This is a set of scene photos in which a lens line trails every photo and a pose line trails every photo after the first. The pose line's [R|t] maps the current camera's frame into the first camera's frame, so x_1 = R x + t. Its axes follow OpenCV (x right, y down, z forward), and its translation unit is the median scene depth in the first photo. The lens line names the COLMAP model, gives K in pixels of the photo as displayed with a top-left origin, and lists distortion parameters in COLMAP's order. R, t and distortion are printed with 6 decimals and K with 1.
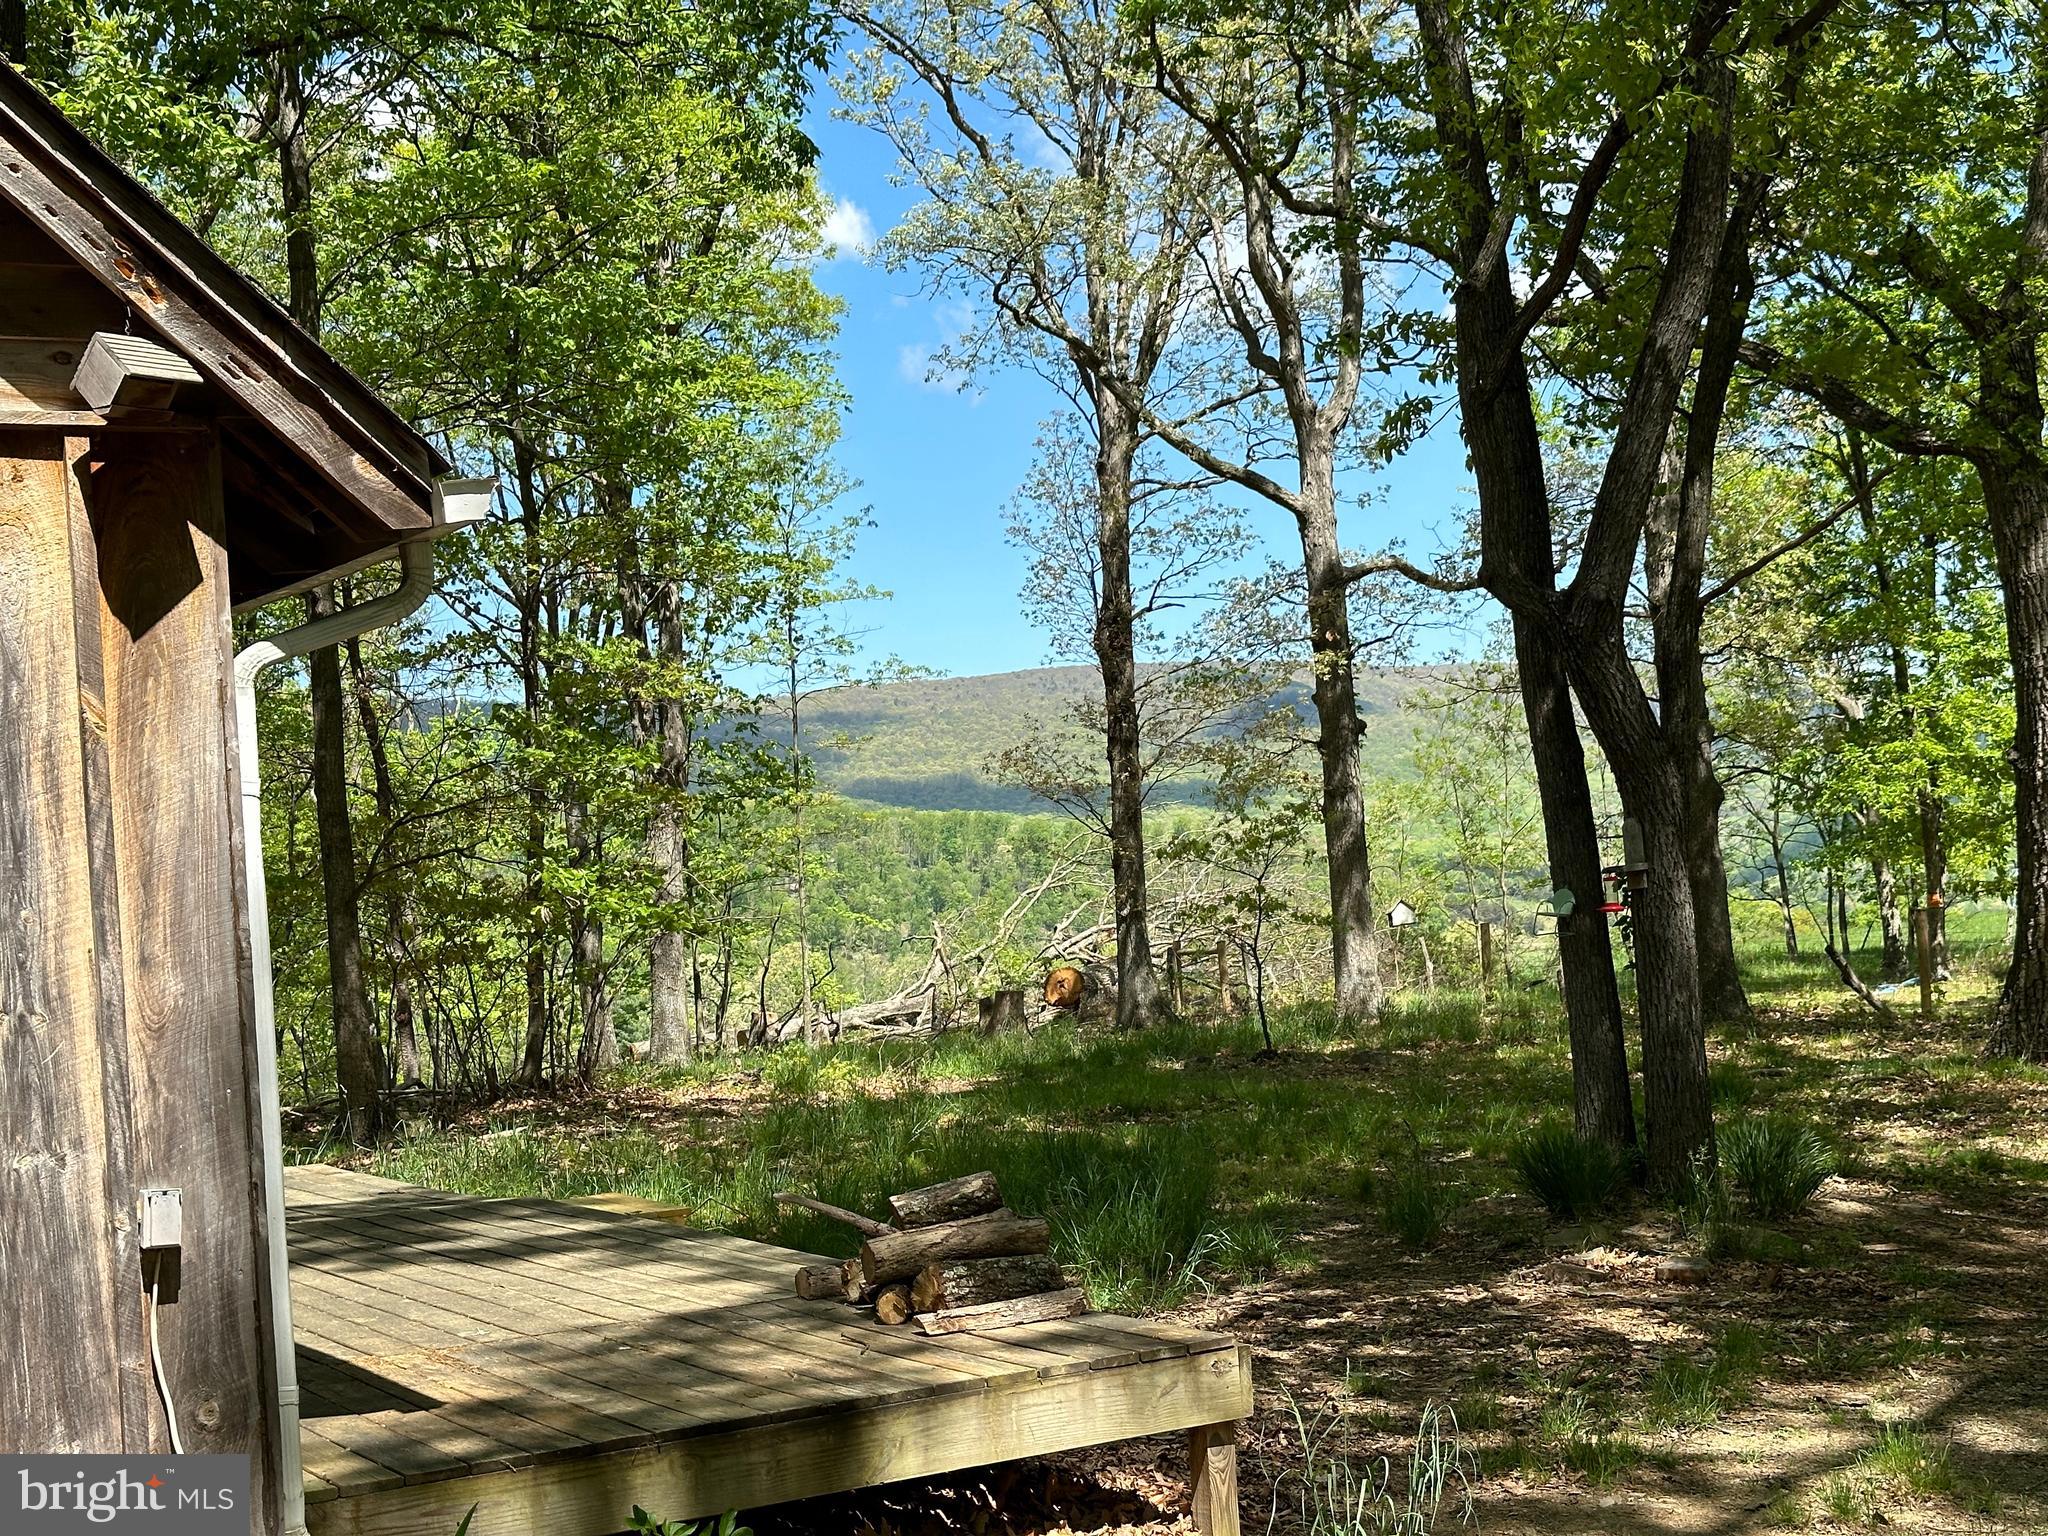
lens RADIAL K [[2886.1, 0, 1029.7], [0, 2886.1, 778.7], [0, 0, 1]] dist [0.019151, 0.003260]
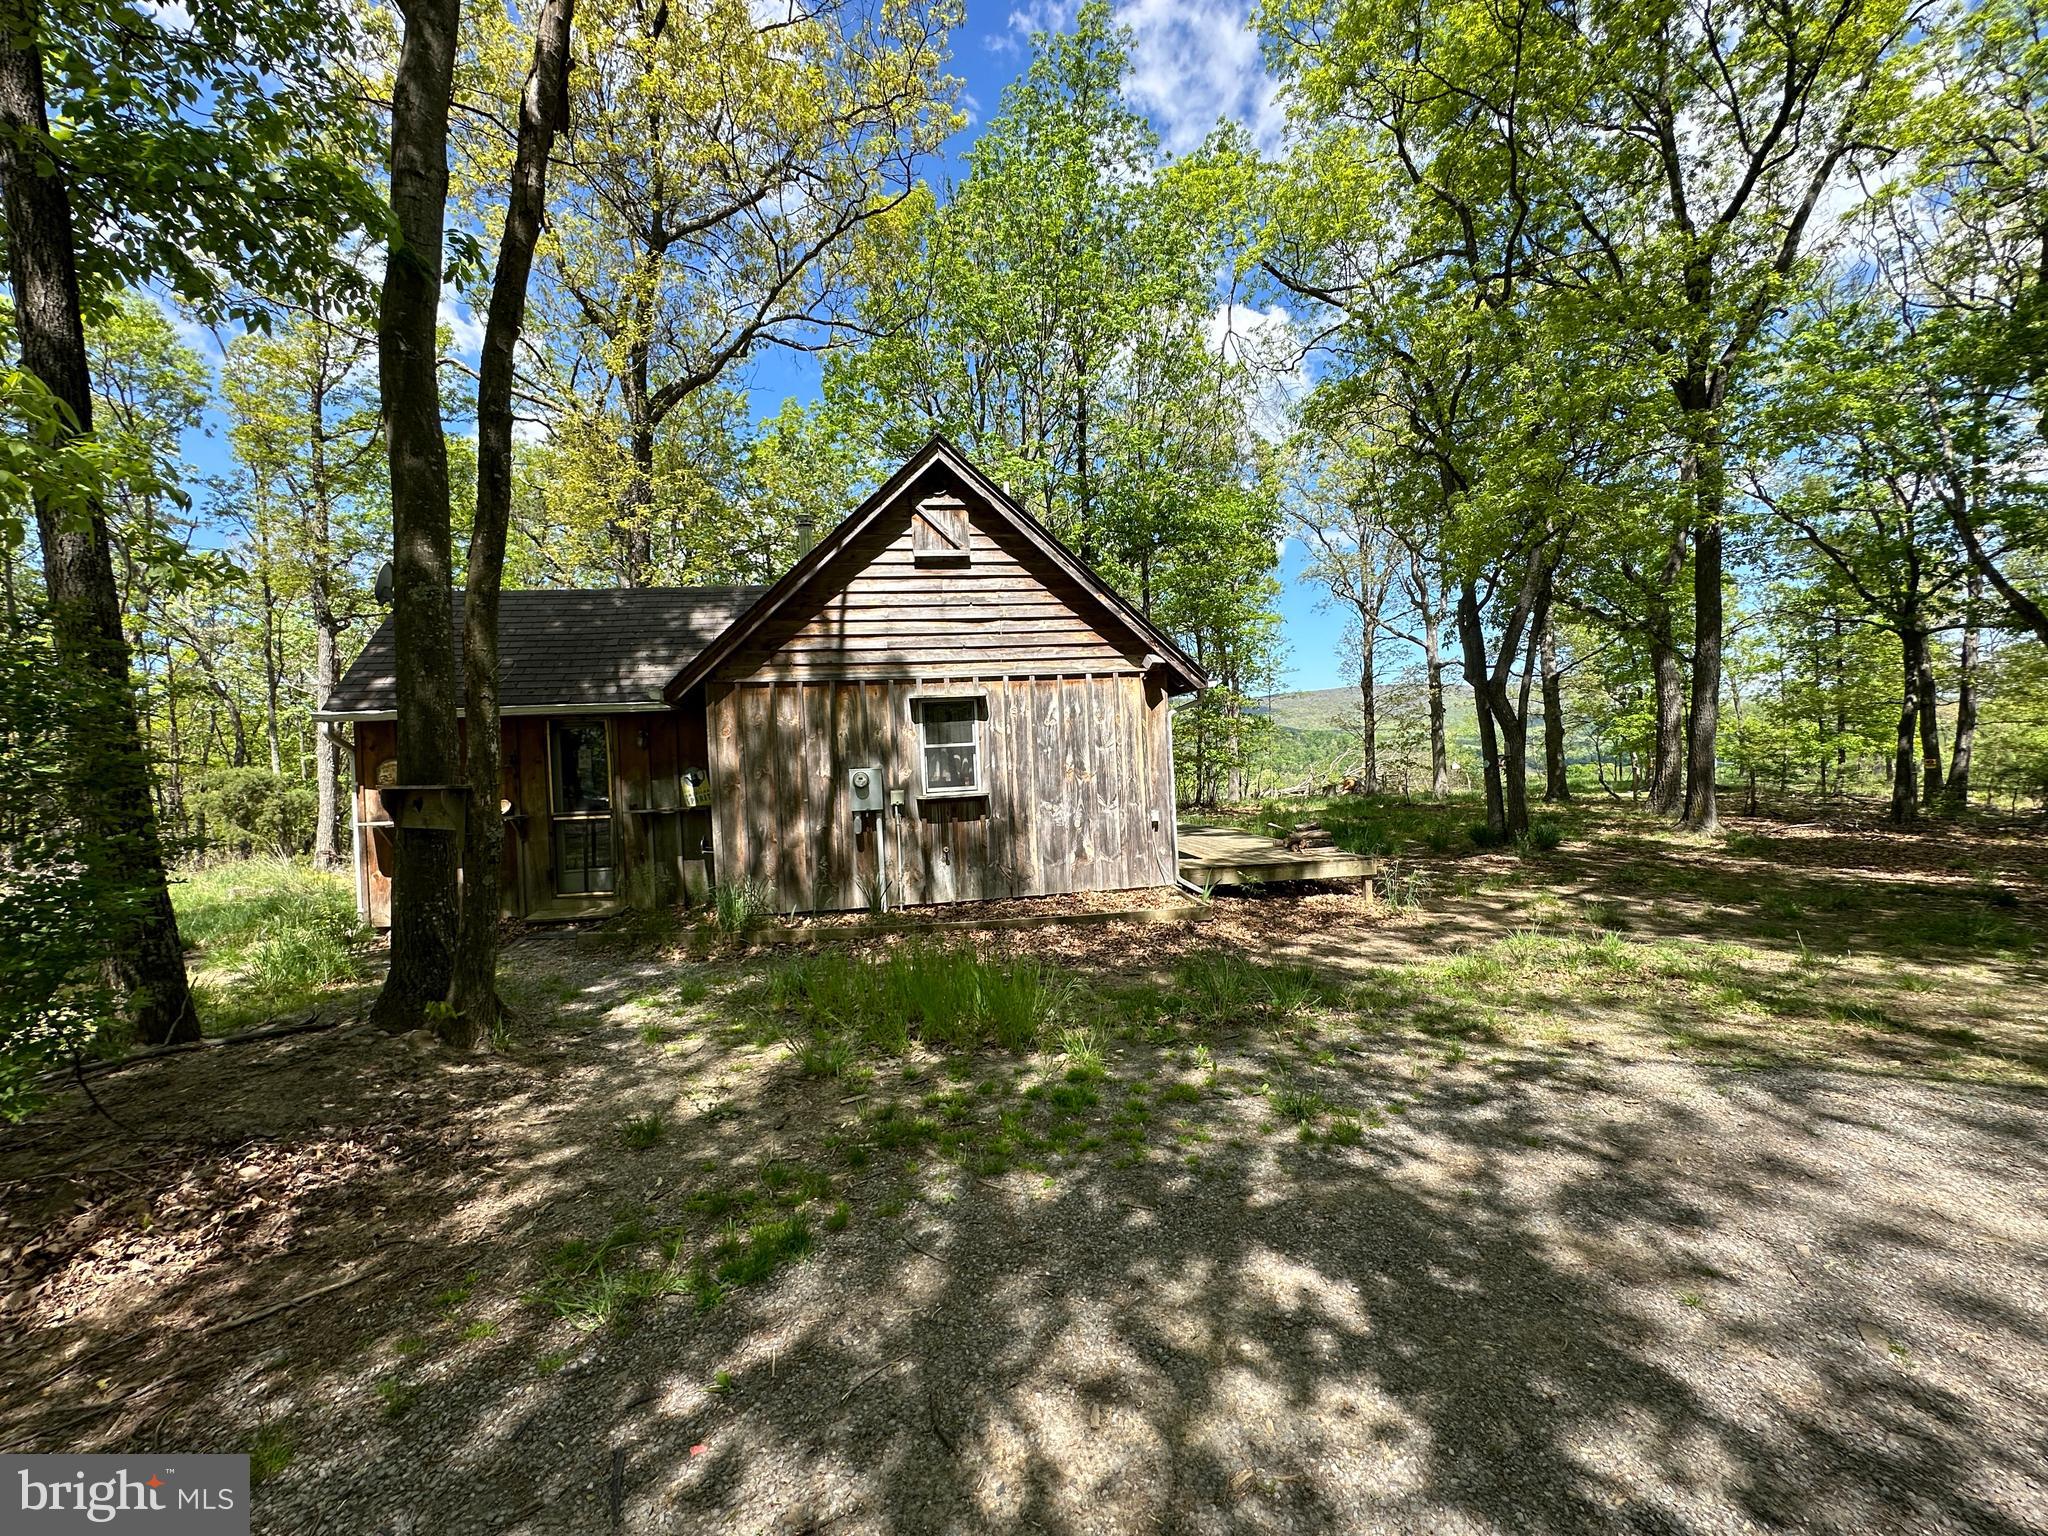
lens RADIAL K [[828.9, 0, 1024.0], [0, 828.9, 768.0], [0, 0, 1]] dist [-0.000621, -0.000024]
pose [[0.933326, 0.025167, -0.358148, 0.006678], [-0.004578, 0.998293, 0.058219, -0.007023], [0.359002, -0.052698, 0.931848, -0.132248]]
